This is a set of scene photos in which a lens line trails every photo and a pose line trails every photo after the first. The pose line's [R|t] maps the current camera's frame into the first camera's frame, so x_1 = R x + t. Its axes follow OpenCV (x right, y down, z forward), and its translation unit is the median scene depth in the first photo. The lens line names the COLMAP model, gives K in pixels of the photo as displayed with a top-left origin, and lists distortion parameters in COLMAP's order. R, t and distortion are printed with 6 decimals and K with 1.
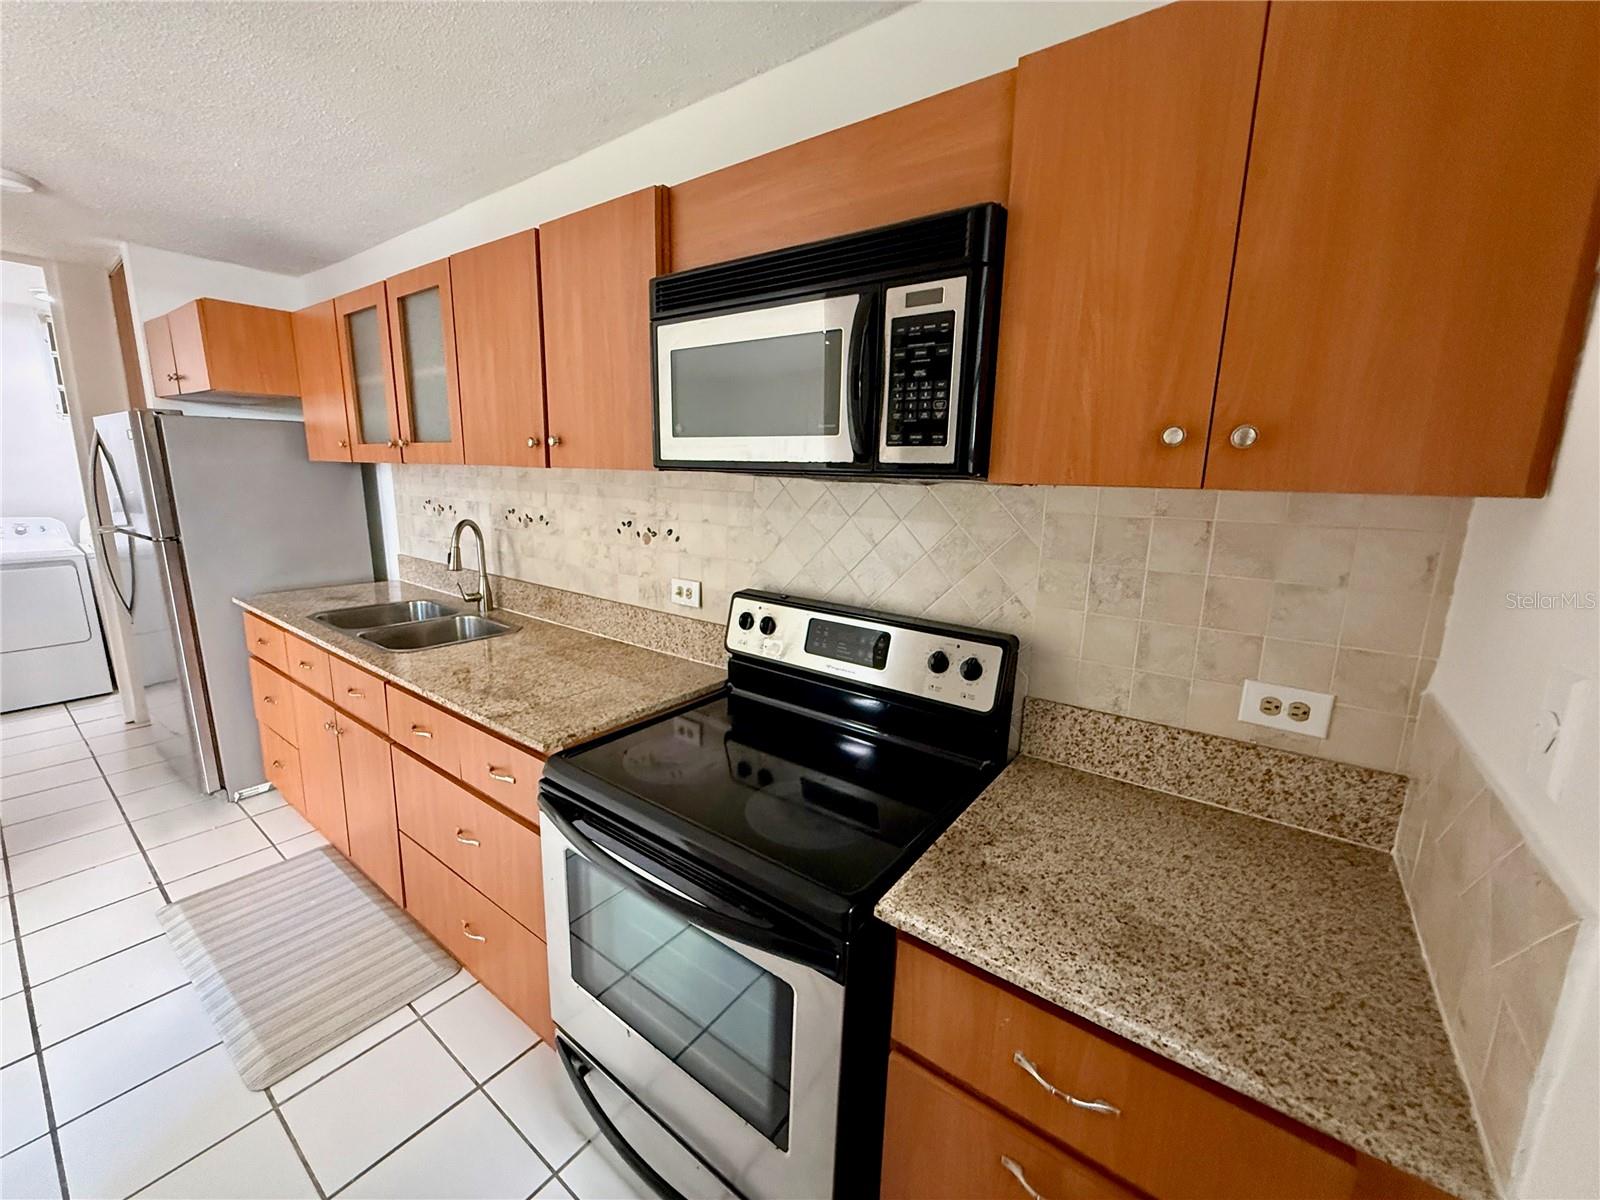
lens RADIAL K [[634.4, 0, 804.8], [0, 634.4, 592.7], [0, 0, 1]] dist [0.000166, 0.000154]
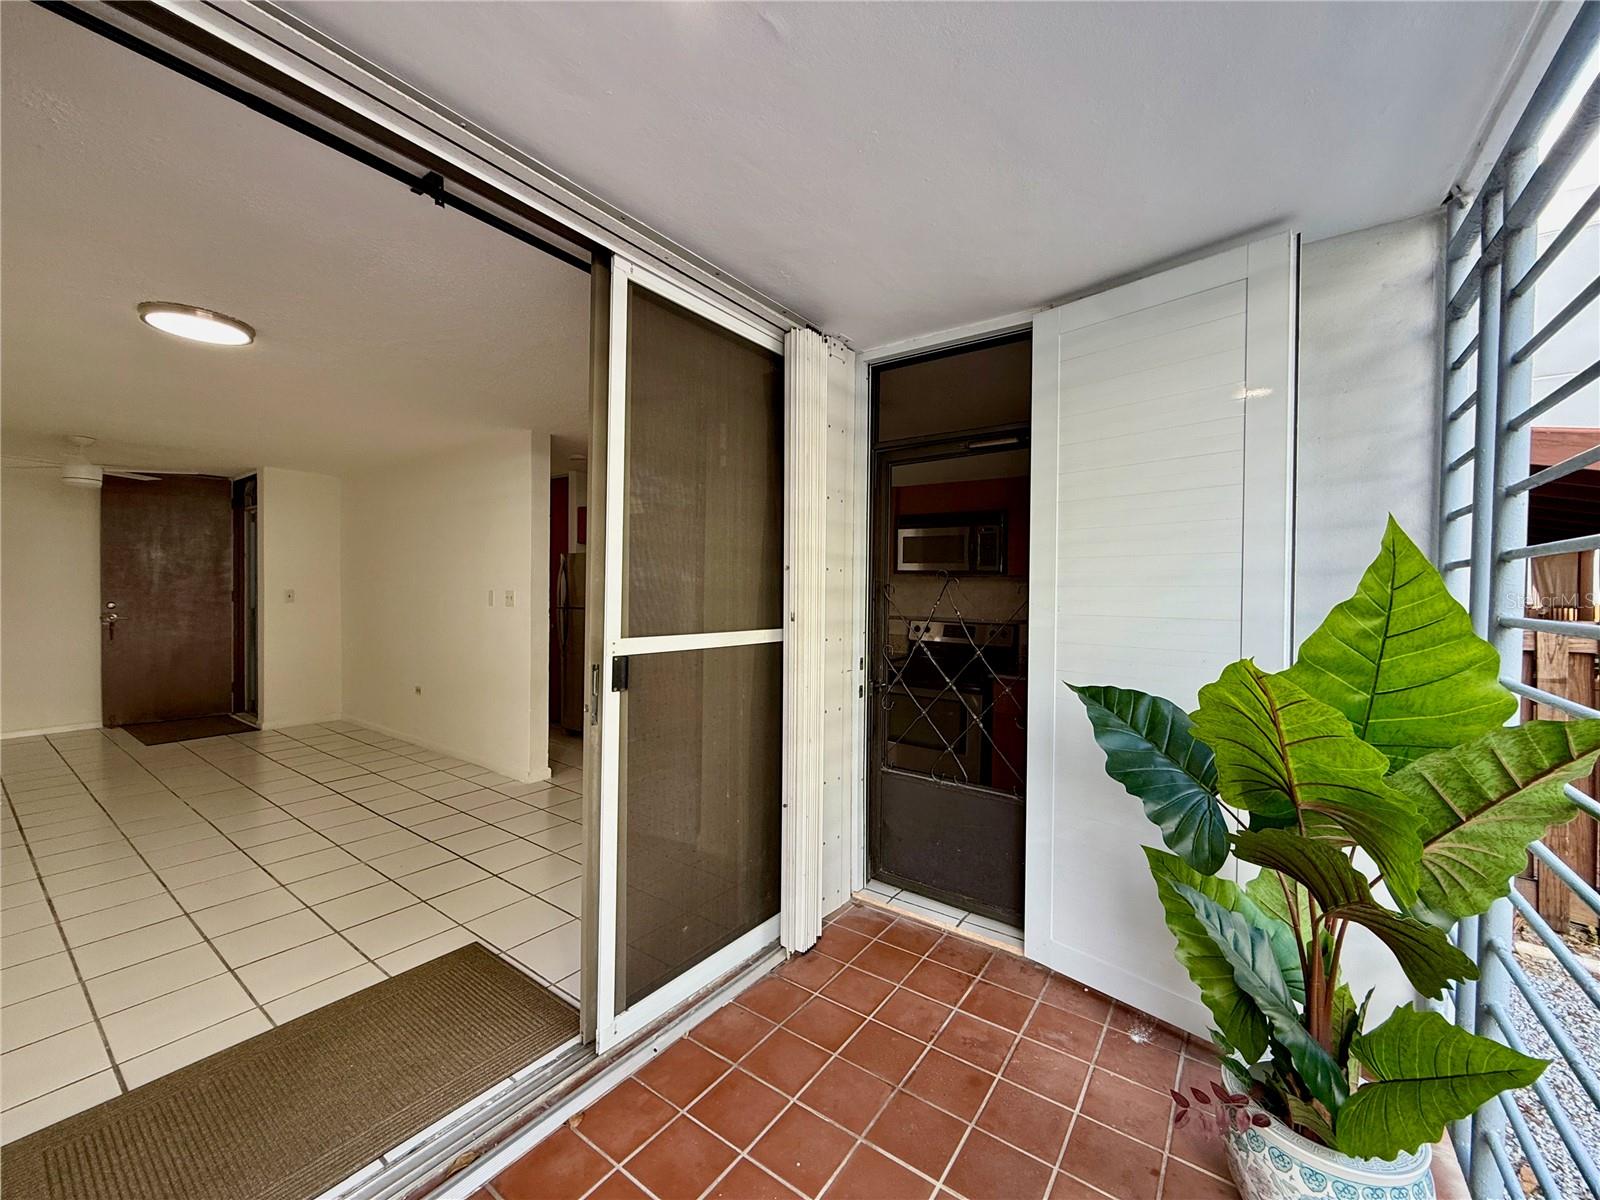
lens RADIAL K [[634.4, 0, 799.6], [0, 634.4, 597.3], [0, 0, 1]] dist [0.000166, 0.000154]
pose [[0.999854, -0.009415, 0.014270, -0.686366], [0.011722, 0.985134, -0.171387, 0.402678], [-0.012445, 0.171530, 0.985100, -1.834174]]
